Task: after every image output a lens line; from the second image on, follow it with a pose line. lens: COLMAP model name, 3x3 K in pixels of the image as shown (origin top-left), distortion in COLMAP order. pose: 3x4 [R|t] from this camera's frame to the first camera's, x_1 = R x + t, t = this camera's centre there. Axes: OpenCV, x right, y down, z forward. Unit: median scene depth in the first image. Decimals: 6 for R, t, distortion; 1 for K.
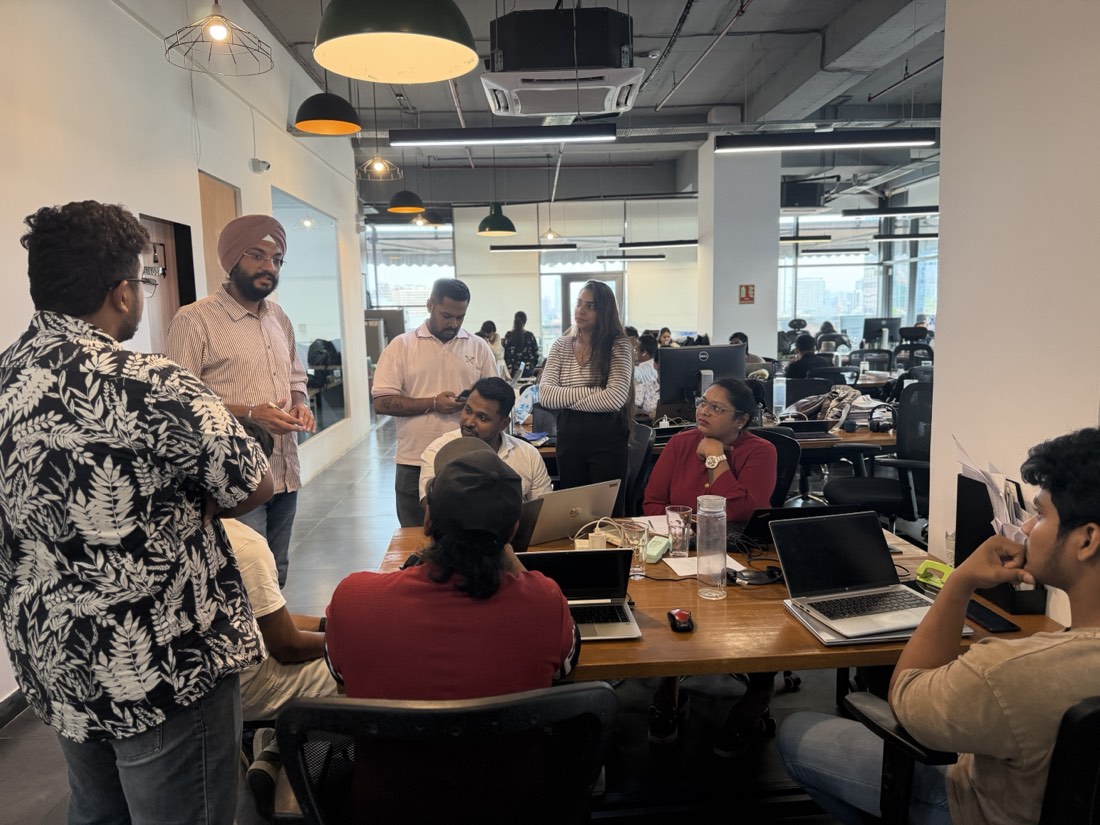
lens RADIAL K [[767.9, 0, 550.0], [0, 767.9, 412.5], [0, 0, 1]] dist [-0.000705, -0.000275]
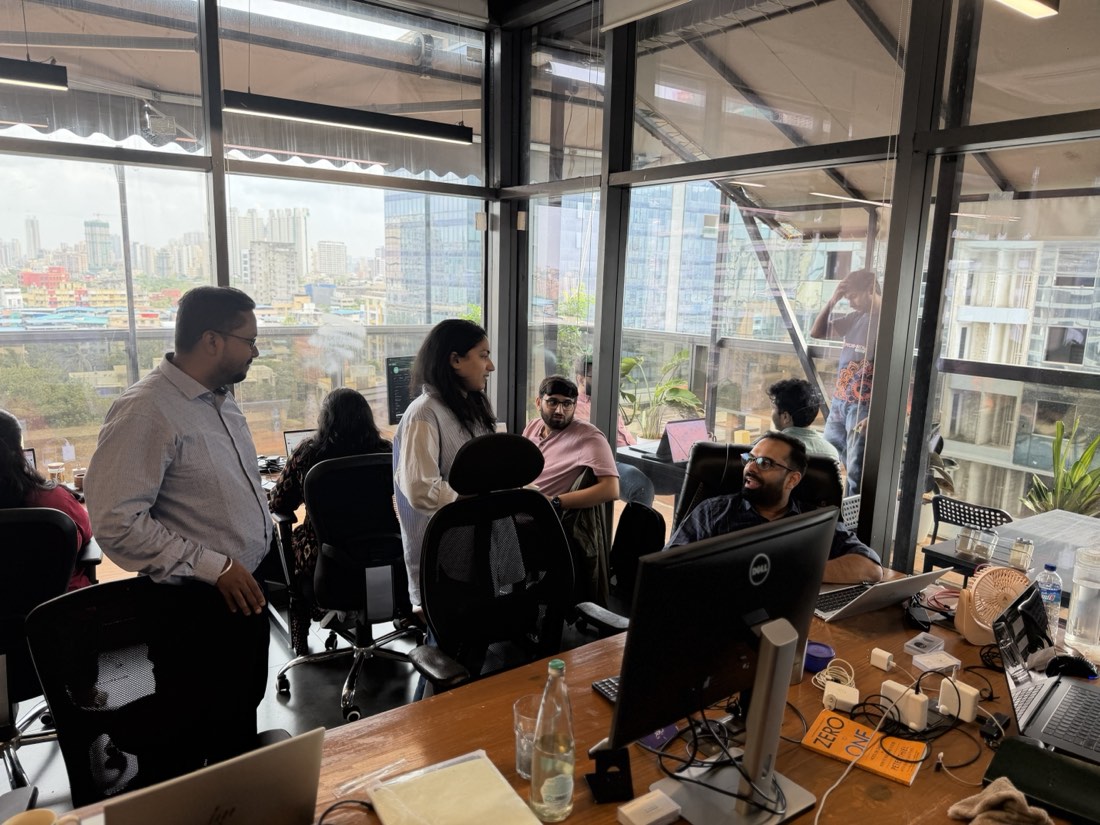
lens RADIAL K [[767.9, 0, 550.0], [0, 767.9, 412.5], [0, 0, 1]] dist [-0.000705, -0.000275]
pose [[0.827221, -0.050183, 0.559631, 0.264795], [0.024112, 0.998257, 0.053874, -0.118409], [-0.561358, -0.031071, 0.826989, 0.717641]]
